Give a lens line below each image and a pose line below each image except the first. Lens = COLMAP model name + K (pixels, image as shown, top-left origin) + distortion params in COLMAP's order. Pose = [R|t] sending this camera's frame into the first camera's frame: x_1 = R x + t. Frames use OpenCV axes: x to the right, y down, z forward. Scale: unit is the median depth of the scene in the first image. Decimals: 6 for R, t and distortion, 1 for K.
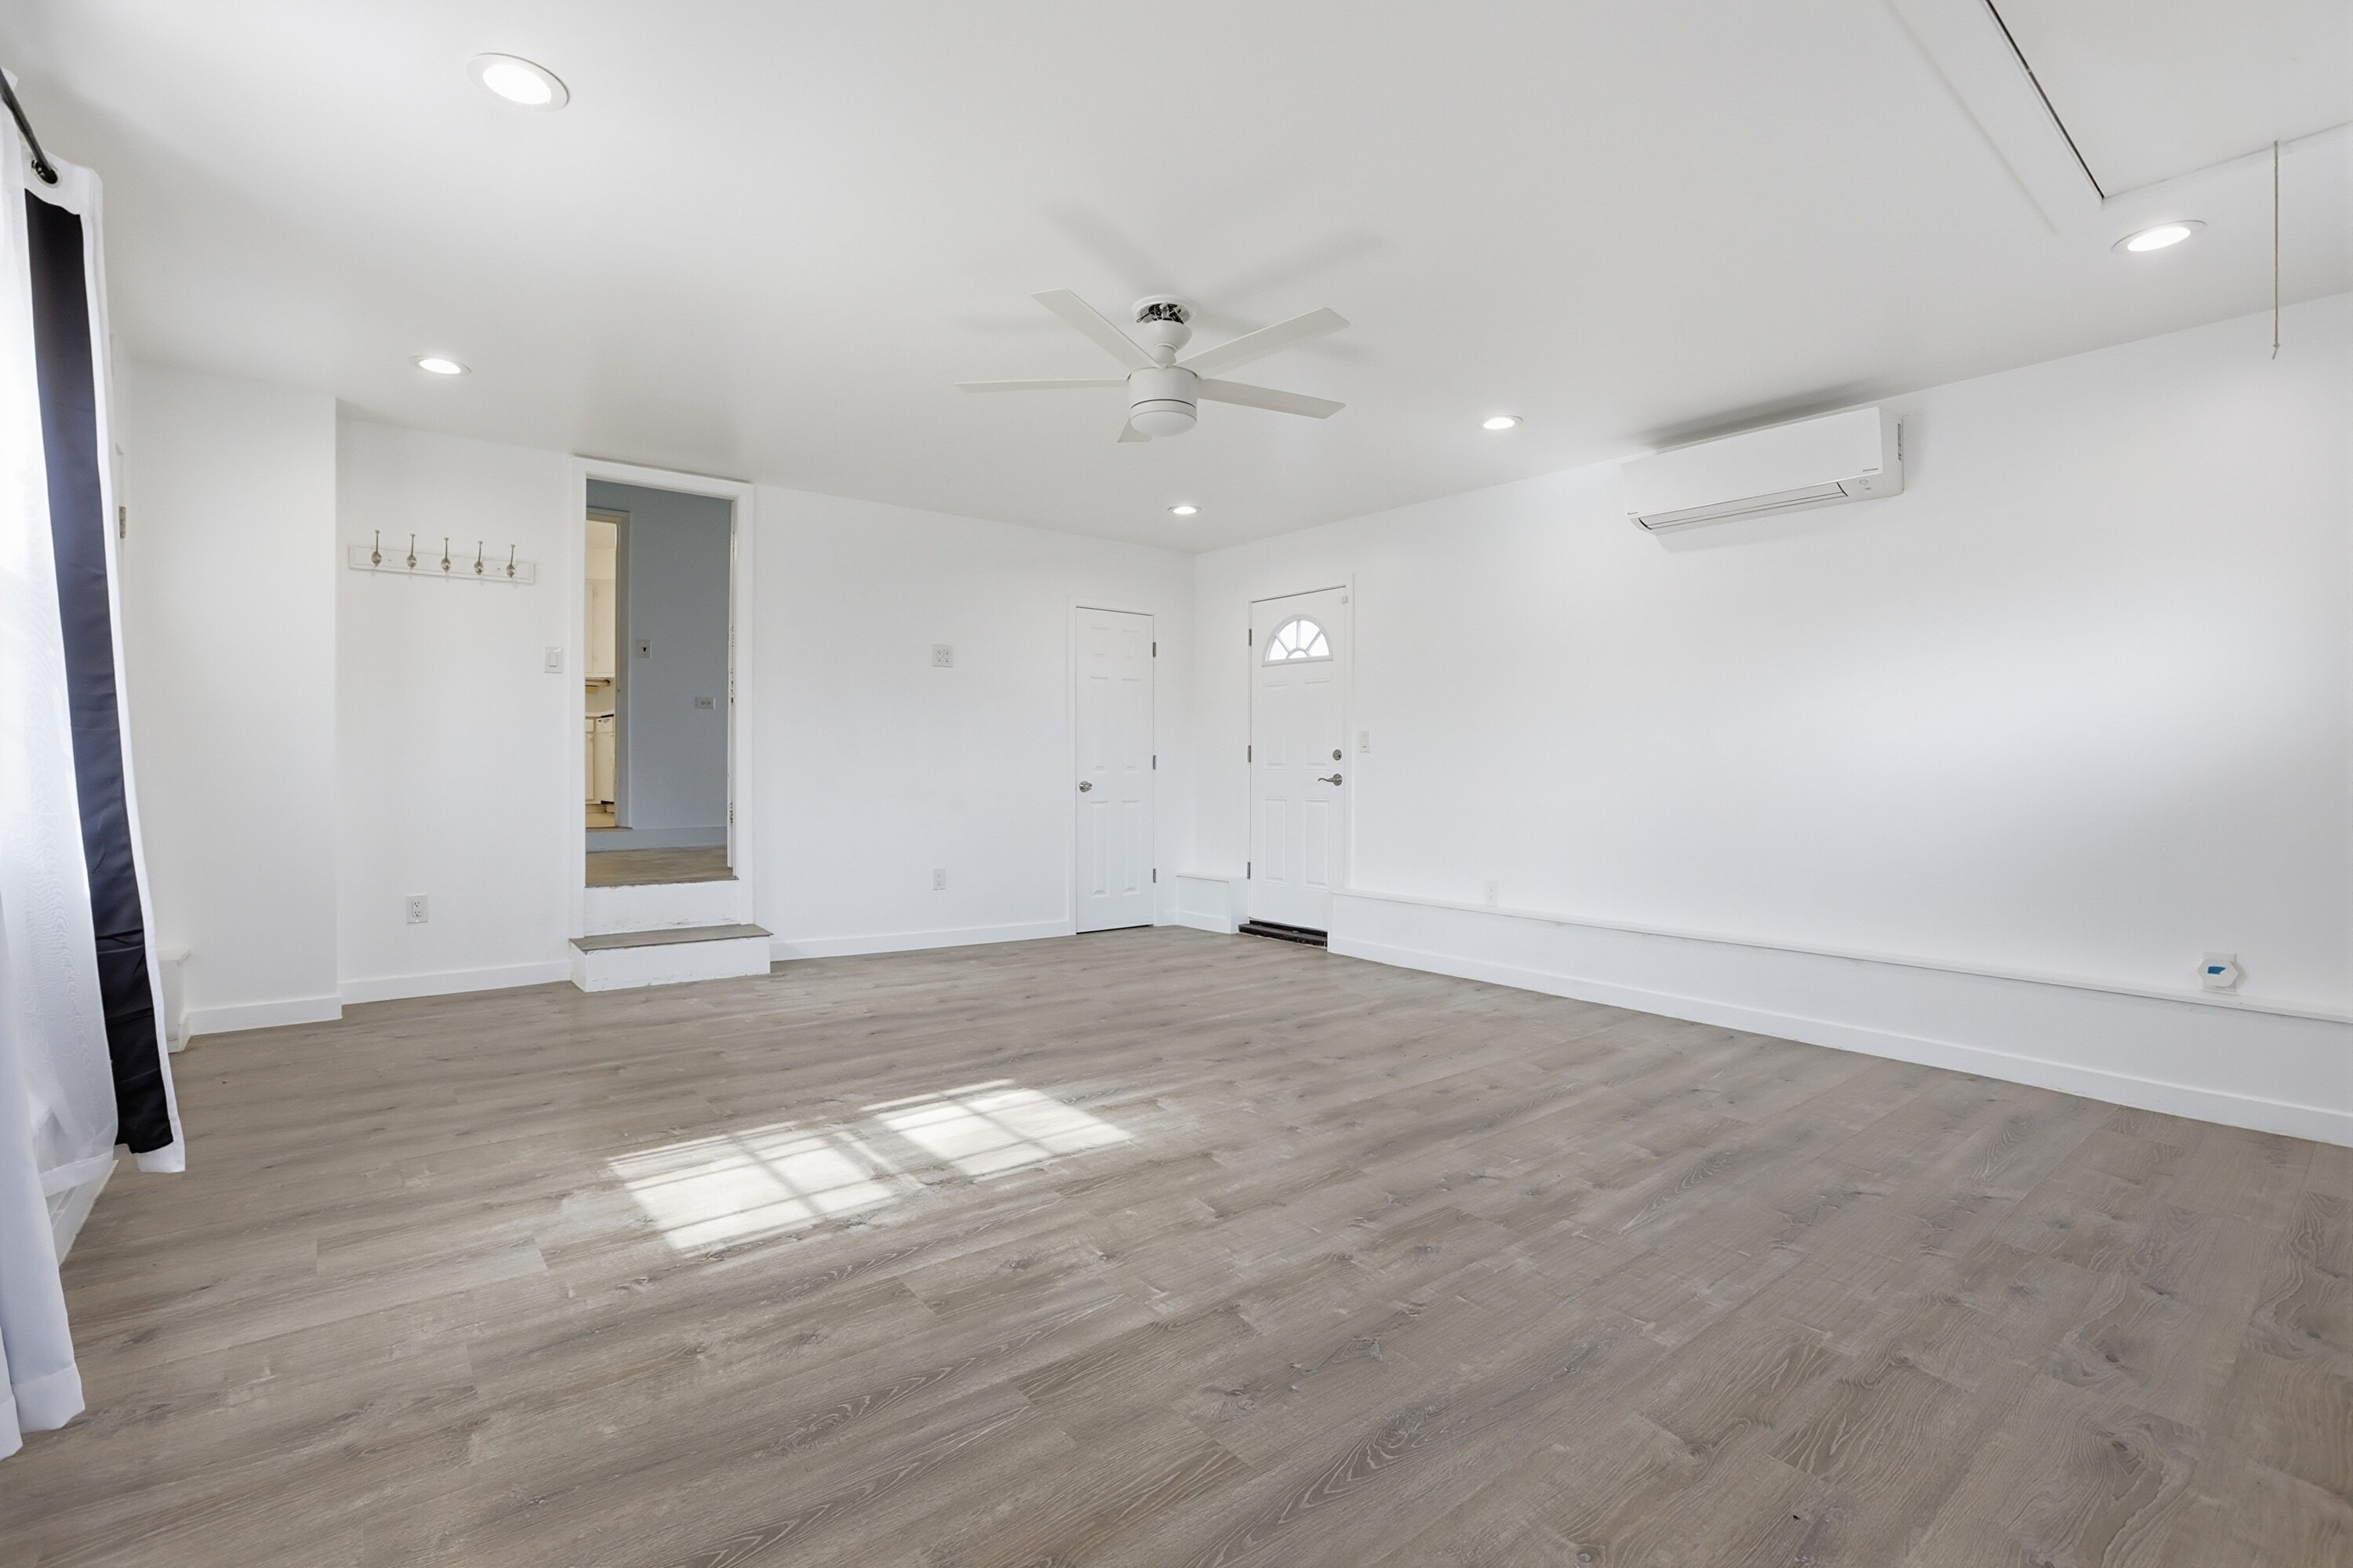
lens RADIAL K [[1087.8, 0, 1176.5], [0, 1087.8, 784.0], [0, 0, 1]] dist [-0.055062, 0.022427]
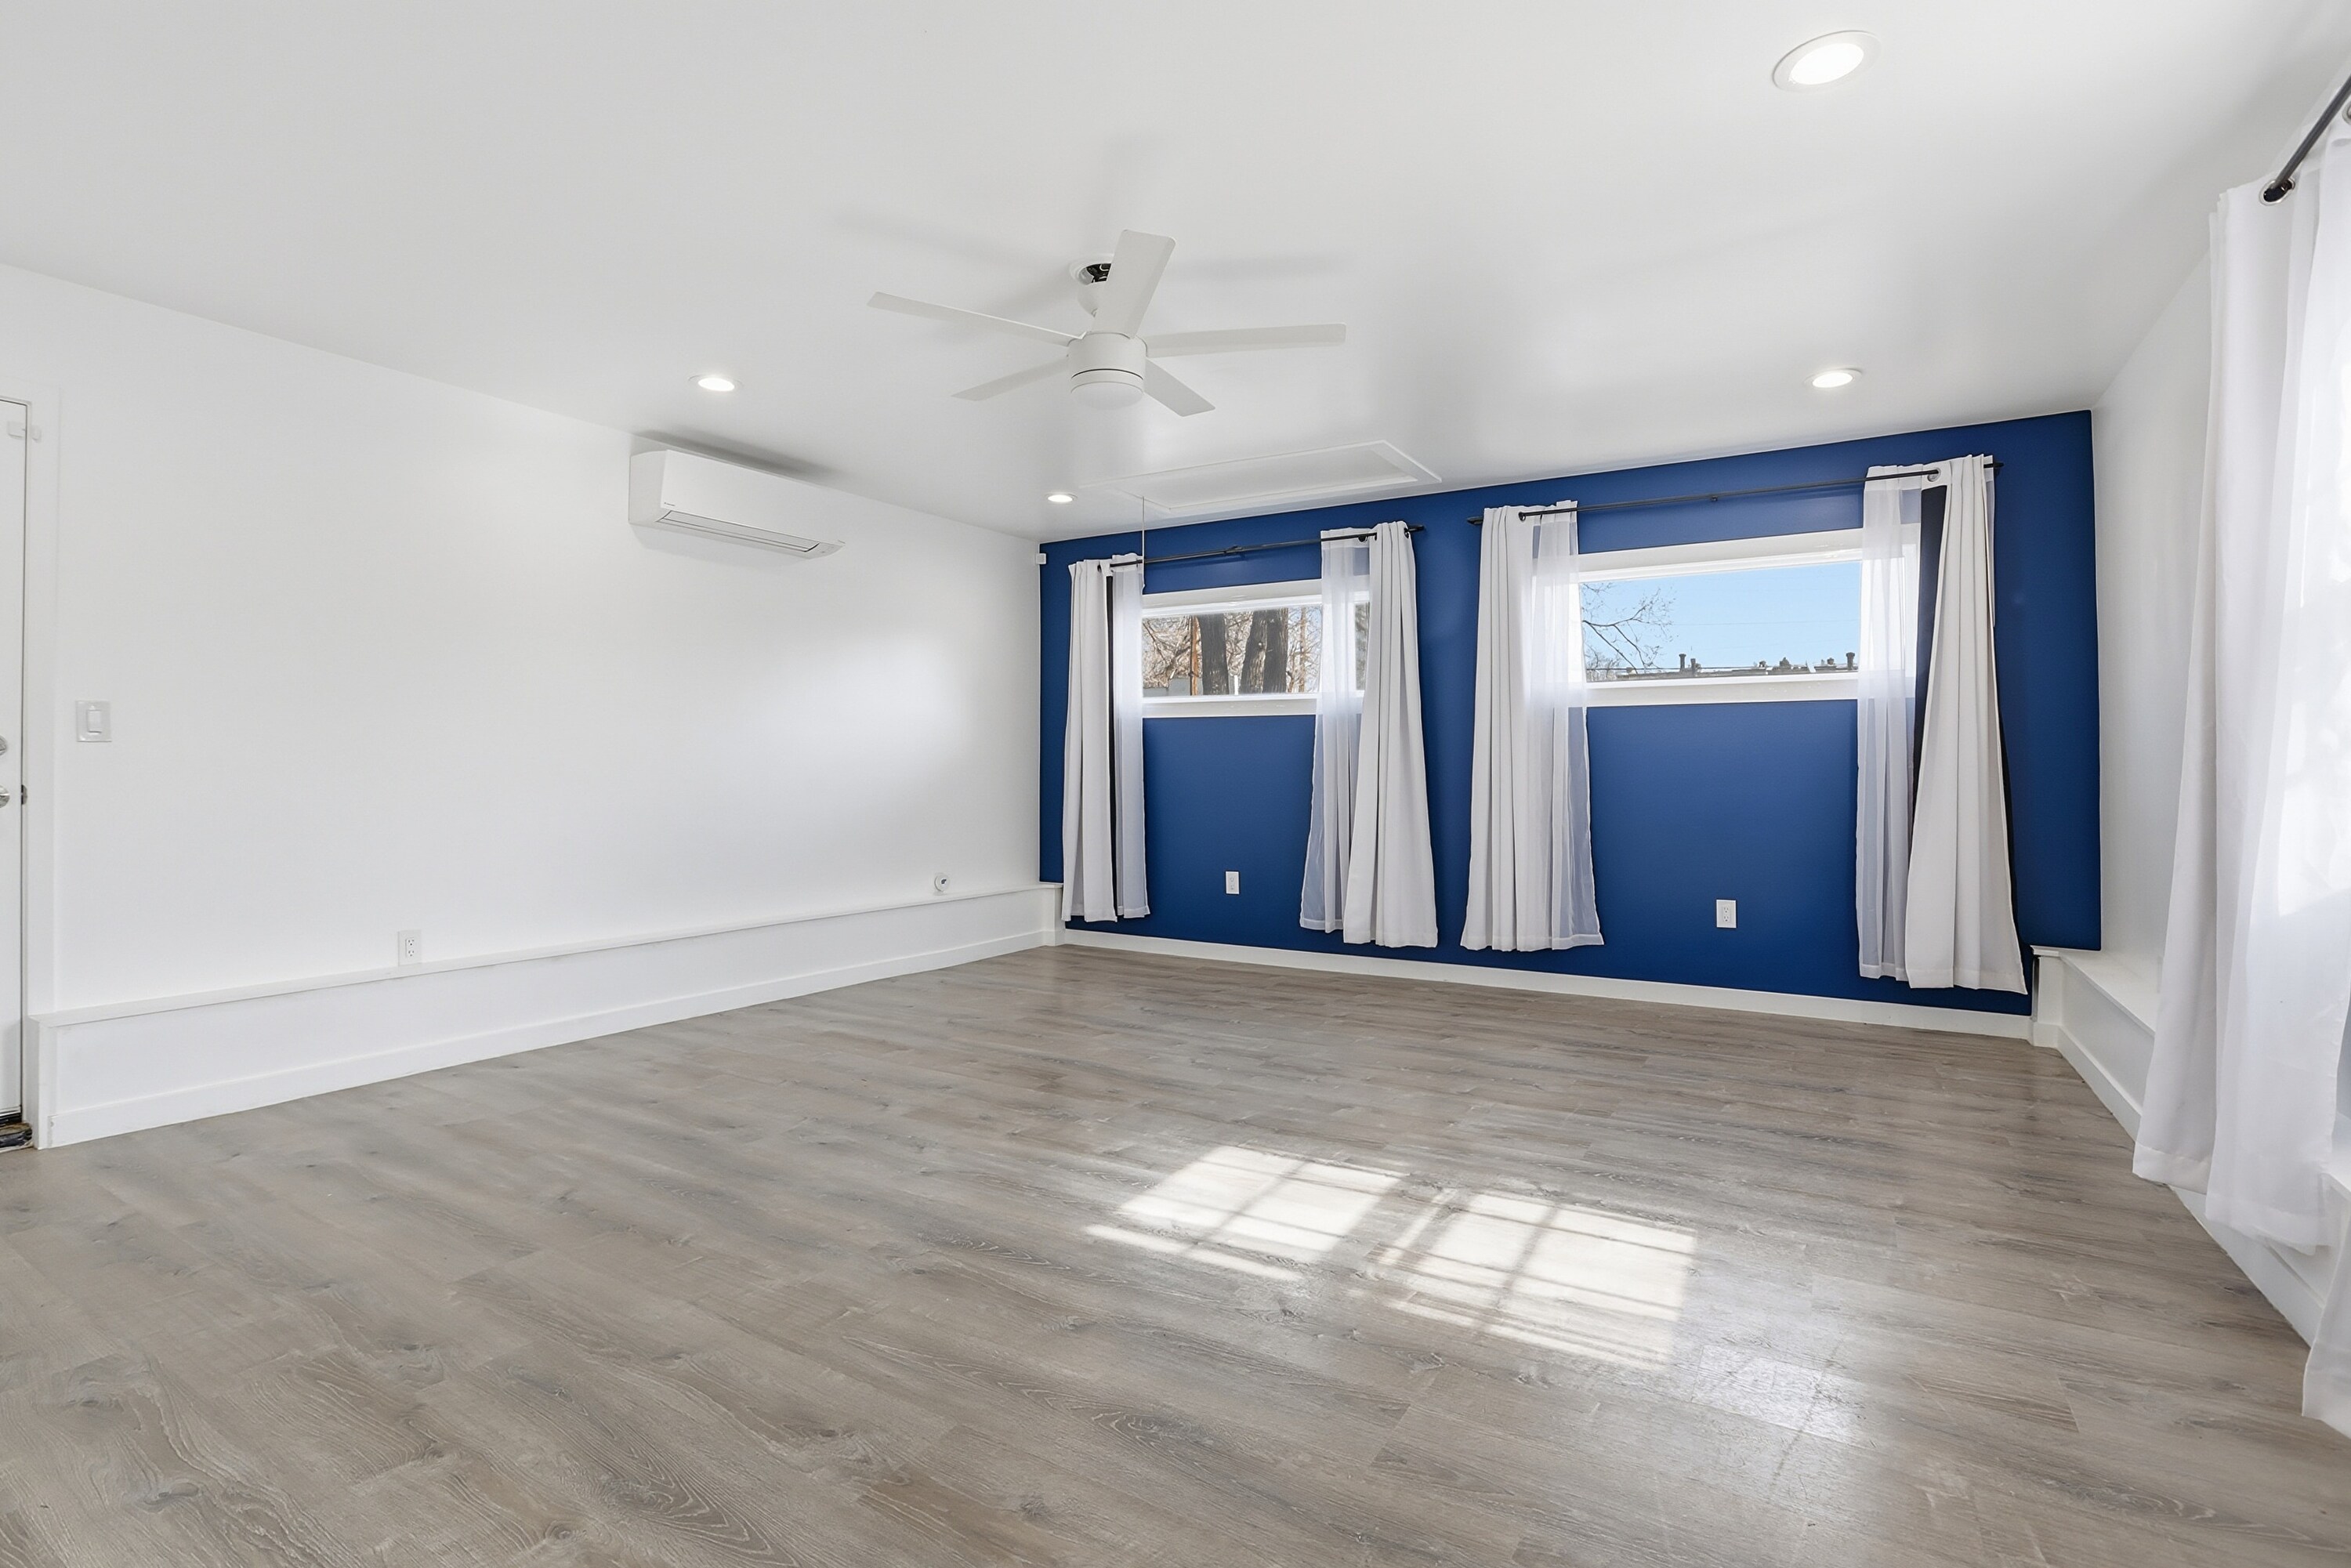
lens RADIAL K [[1086.8, 0, 1175.5], [0, 1086.8, 784.0], [0, 0, 1]] dist [-0.055062, 0.022427]
pose [[-0.343479, -0.019164, 0.938965, -1.051261], [0.007187, 0.999709, 0.023033, -0.036194], [-0.939133, 0.014660, -0.343242, 1.515474]]
